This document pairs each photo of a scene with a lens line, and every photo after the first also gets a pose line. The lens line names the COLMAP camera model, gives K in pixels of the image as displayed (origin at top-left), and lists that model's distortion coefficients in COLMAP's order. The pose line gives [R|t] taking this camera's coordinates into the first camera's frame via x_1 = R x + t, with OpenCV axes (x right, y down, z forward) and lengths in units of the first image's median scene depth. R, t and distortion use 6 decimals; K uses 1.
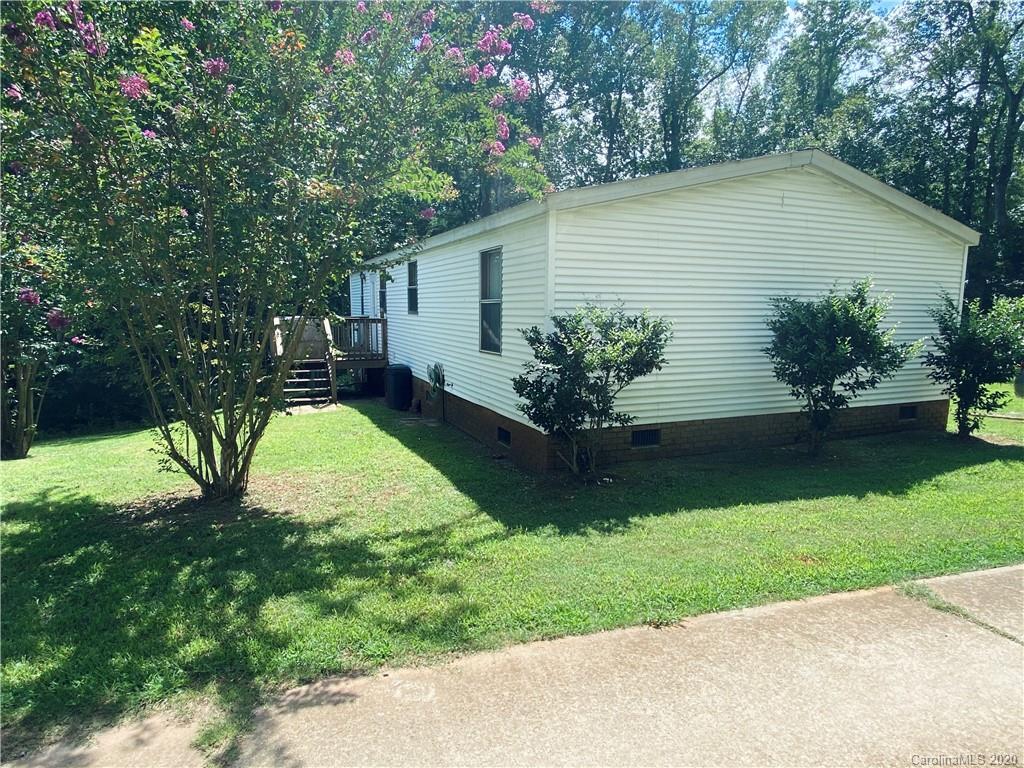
lens RADIAL K [[597.0, 0, 512.0], [0, 597.0, 384.0], [0, 0, 1]] dist [0.054554, -0.000932]
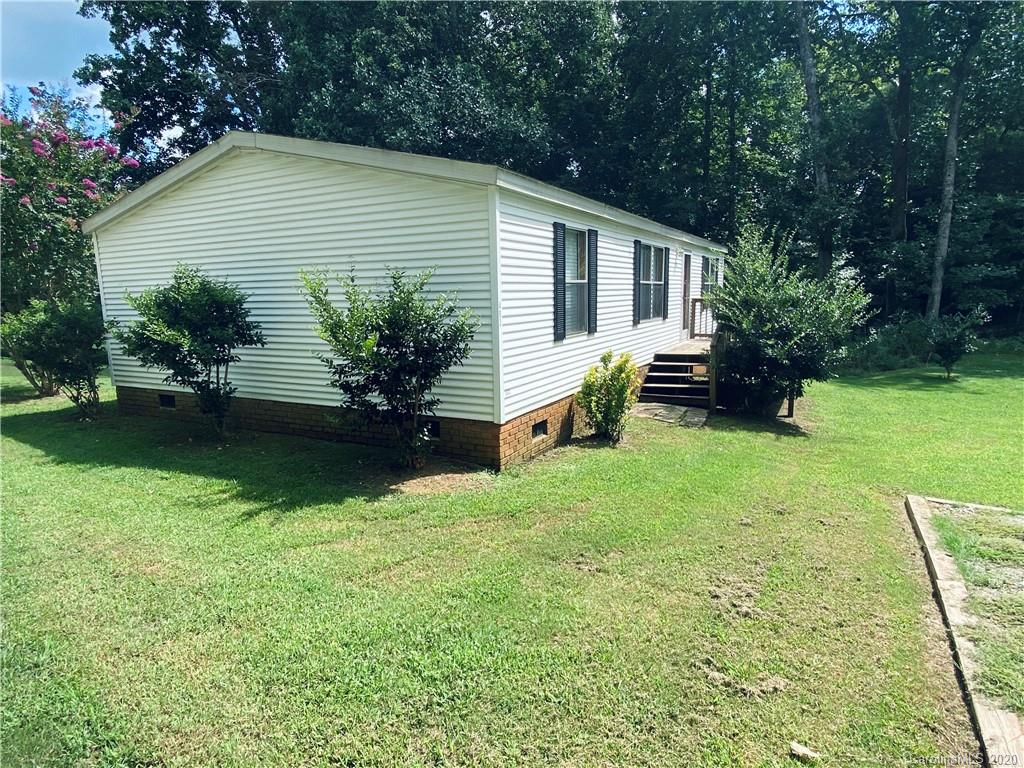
lens RADIAL K [[597.0, 0, 512.0], [0, 597.0, 384.0], [0, 0, 1]] dist [0.054554, -0.000932]
pose [[0.623313, 0.101923, -0.775302, 1.328381], [-0.078689, 0.994612, 0.067491, -0.068850], [0.778003, 0.018940, 0.627975, 0.633592]]
